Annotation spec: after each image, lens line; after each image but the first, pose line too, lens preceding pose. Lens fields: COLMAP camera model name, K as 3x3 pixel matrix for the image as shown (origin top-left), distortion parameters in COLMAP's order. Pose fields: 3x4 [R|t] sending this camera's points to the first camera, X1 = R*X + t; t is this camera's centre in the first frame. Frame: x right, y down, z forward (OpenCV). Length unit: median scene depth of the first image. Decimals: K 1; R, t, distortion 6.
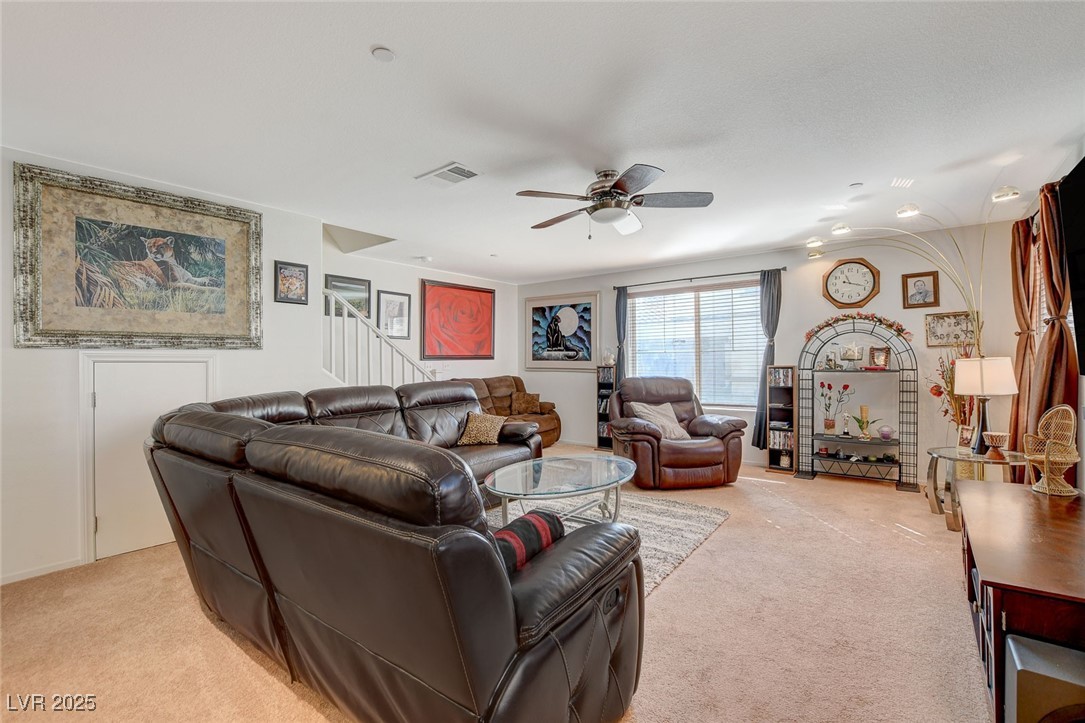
lens RADIAL K [[476.4, 0, 535.0], [0, 476.4, 363.0], [0, 0, 1]] dist [-0.021618, 0.001599]
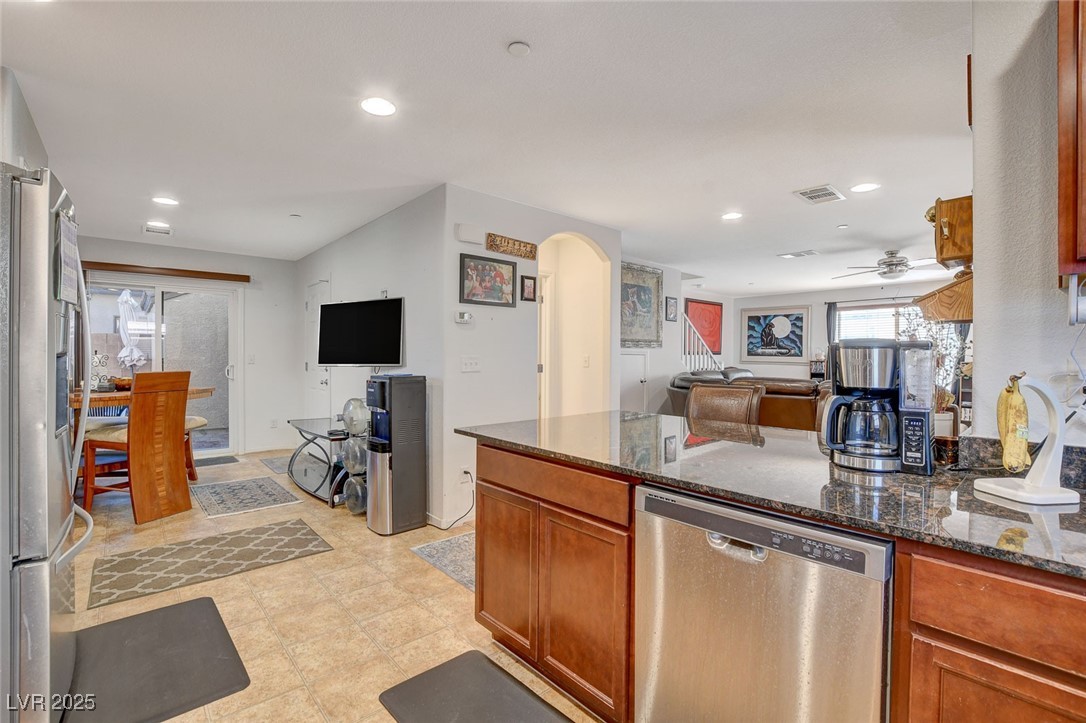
lens RADIAL K [[476.8, 0, 546.7], [0, 476.8, 355.7], [0, 0, 1]] dist [-0.030580, -0.000145]
pose [[0.987924, 0.012590, -0.154429, -0.637221], [-0.013142, 0.999910, -0.002549, 0.008404], [0.154383, 0.004548, 0.988001, -0.700541]]
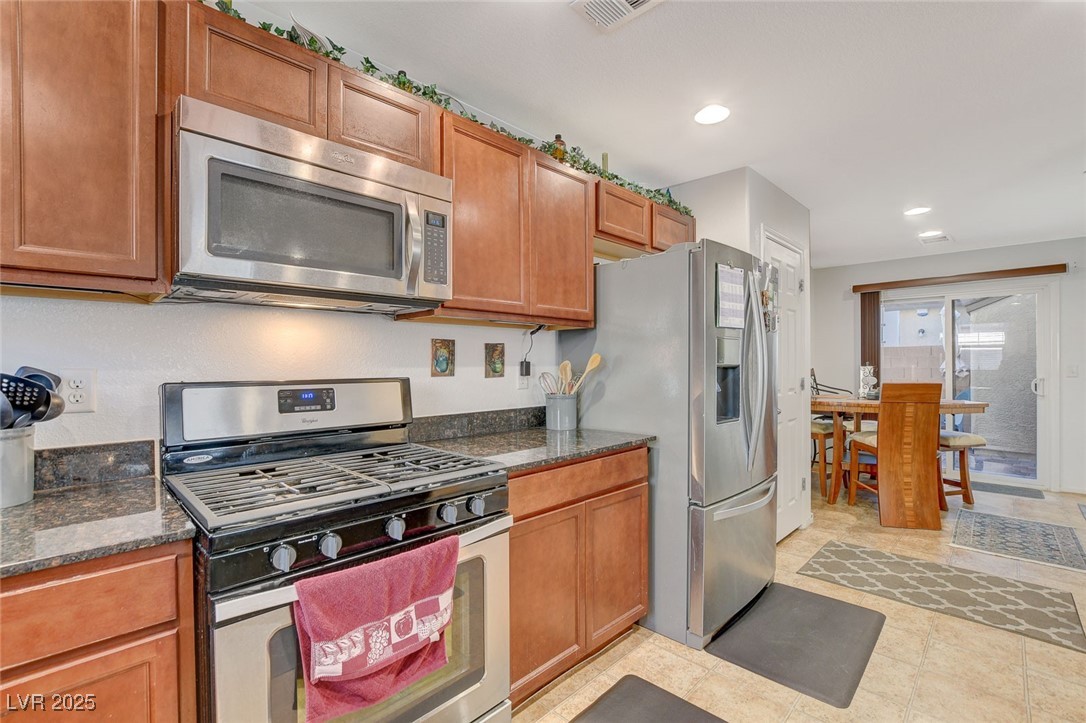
lens RADIAL K [[476.8, 0, 537.7], [0, 476.8, 367.6], [0, 0, 1]] dist [-0.021618, 0.001599]
pose [[-0.108712, 0.012702, -0.993992, -0.535269], [-0.002049, 0.999913, 0.013001, 0.007201], [0.994071, 0.003450, -0.108676, -0.552229]]
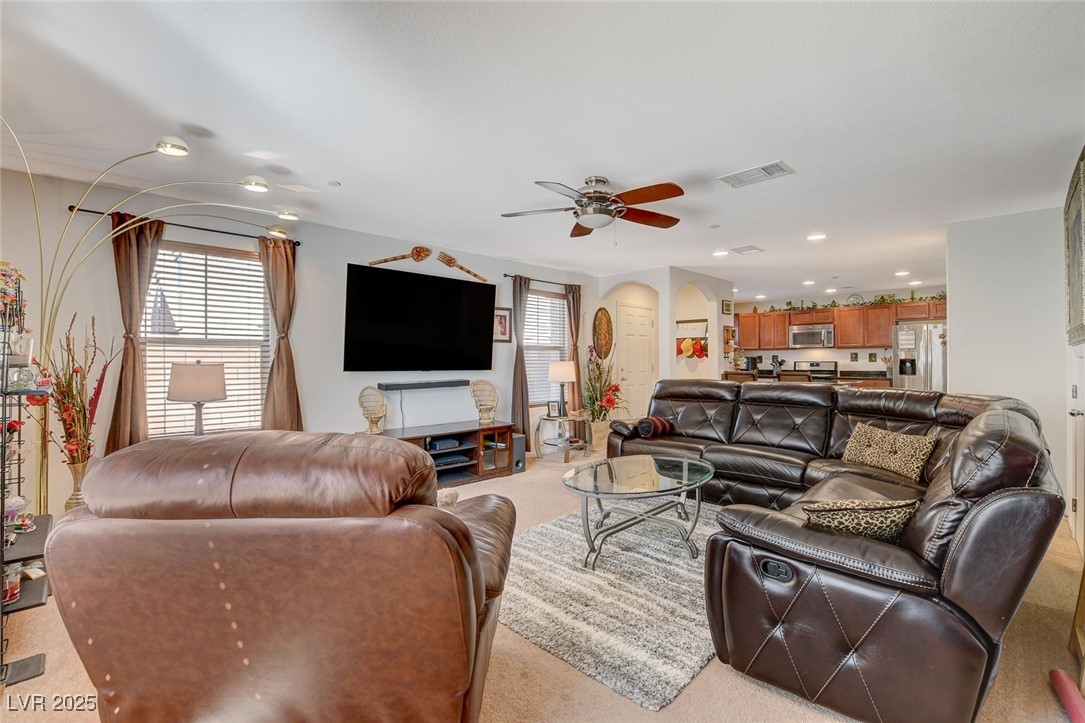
lens RADIAL K [[476.4, 0, 544.5], [0, 476.4, 356.1], [0, 0, 1]] dist [-0.021618, 0.001599]
pose [[-0.993507, 0.009905, 0.113341, 0.106661], [0.009627, 0.999949, -0.003003, -0.007709], [-0.113365, -0.001892, -0.993552, 1.536478]]
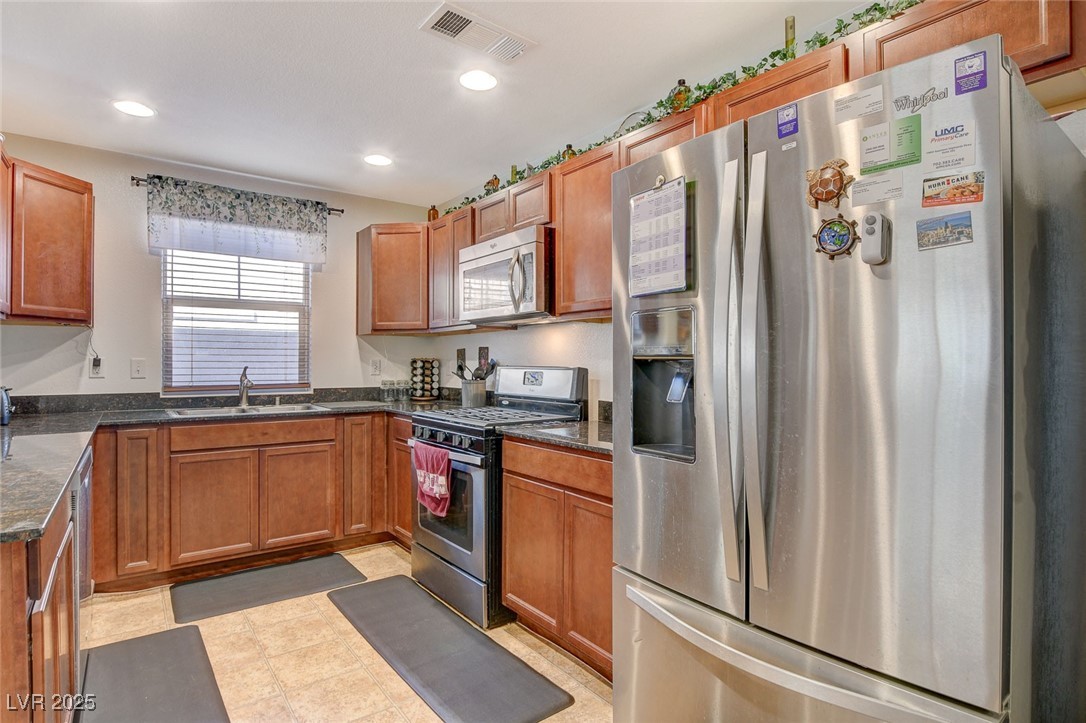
lens RADIAL K [[557.0, 0, 539.8], [0, 557.0, 358.5], [0, 0, 1]] dist [-0.022657, 0.002888]
pose [[-0.968769, 0.006156, 0.247888, -1.079036], [0.006489, 0.999979, 0.000527, 0.011168], [-0.247880, 0.002119, -0.968788, -0.046015]]
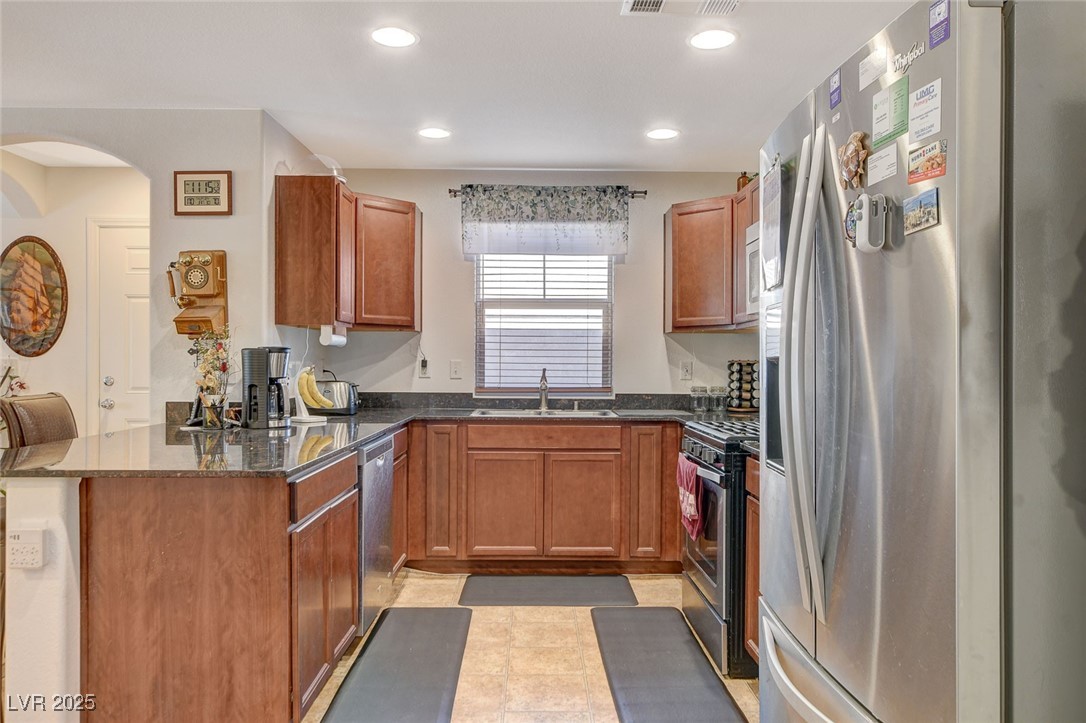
lens RADIAL K [[765.1, 0, 543.9], [0, 765.1, 363.6], [0, 0, 1]] dist [-0.017545, 0.008329]
pose [[-0.636259, 0.002376, 0.771472, -1.309798], [0.004718, 0.999989, 0.000811, 0.012800], [-0.771461, 0.004156, -0.636262, -0.032329]]
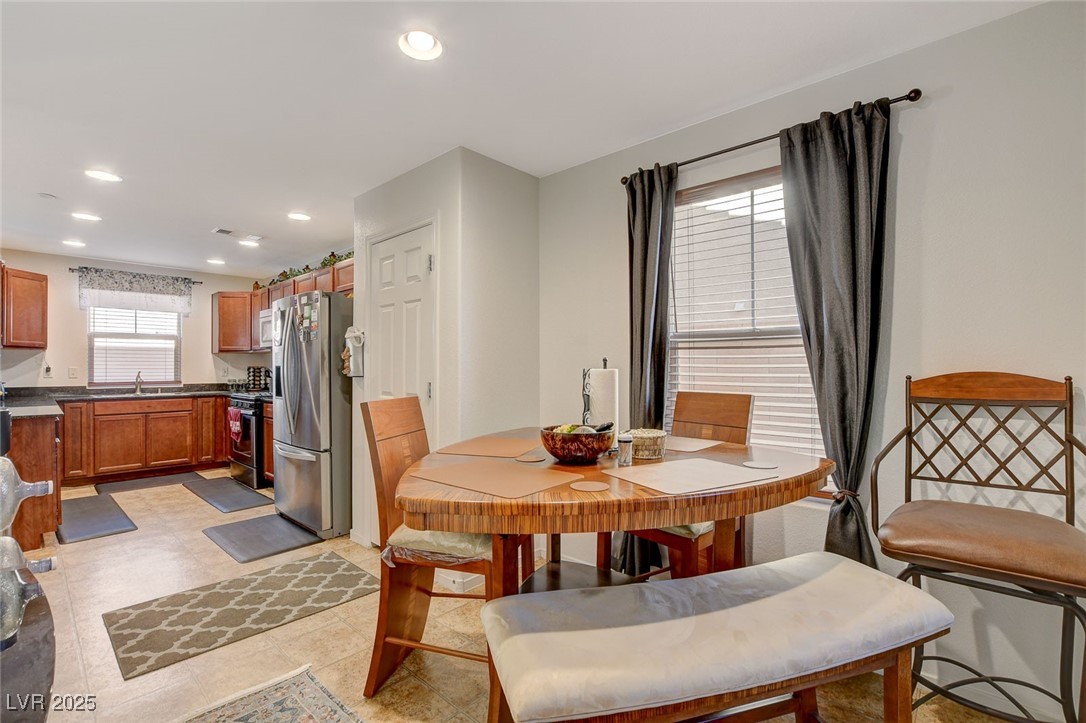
lens RADIAL K [[477.6, 0, 530.7], [0, 477.6, 364.3], [0, 0, 1]] dist [-0.024814, 0.002095]
pose [[-0.997483, 0.009709, 0.070232, -1.609757], [0.009740, 0.999953, 0.000111, 0.011694], [-0.070227, 0.000795, -0.997531, 0.470854]]
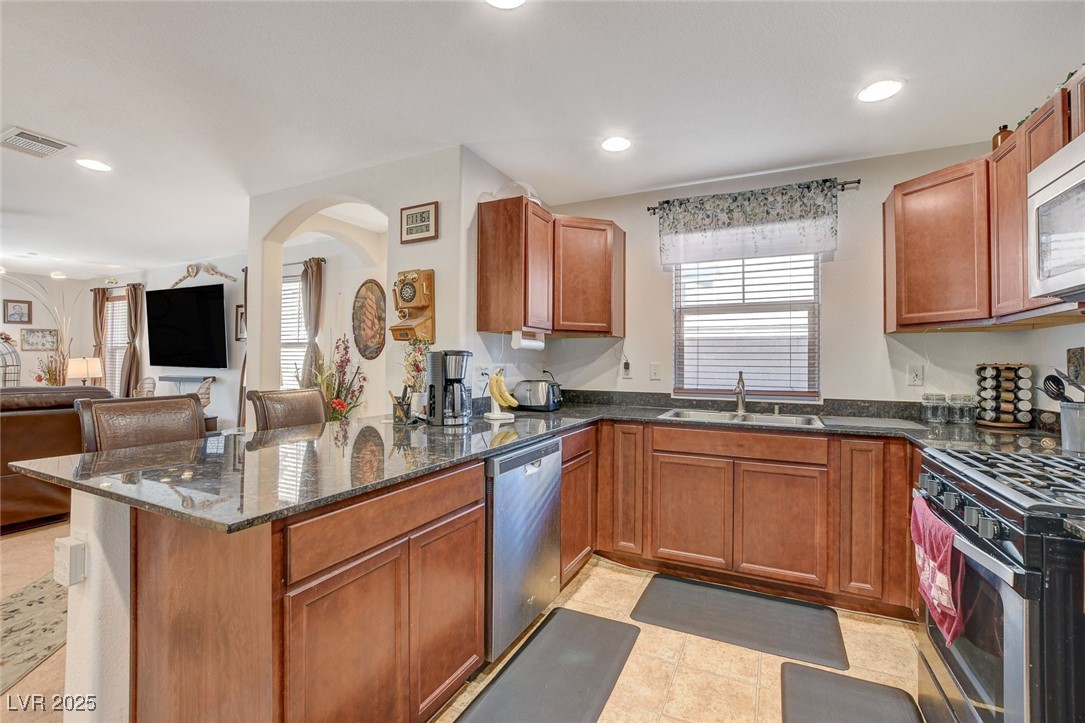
lens RADIAL K [[476.4, 0, 539.4], [0, 476.4, 354.1], [0, 0, 1]] dist [-0.021618, 0.001599]
pose [[-0.217209, 0.021211, 0.975895, -1.052908], [0.000197, 0.999765, -0.021686, 0.010639], [-0.976125, -0.004518, -0.217162, -0.313891]]
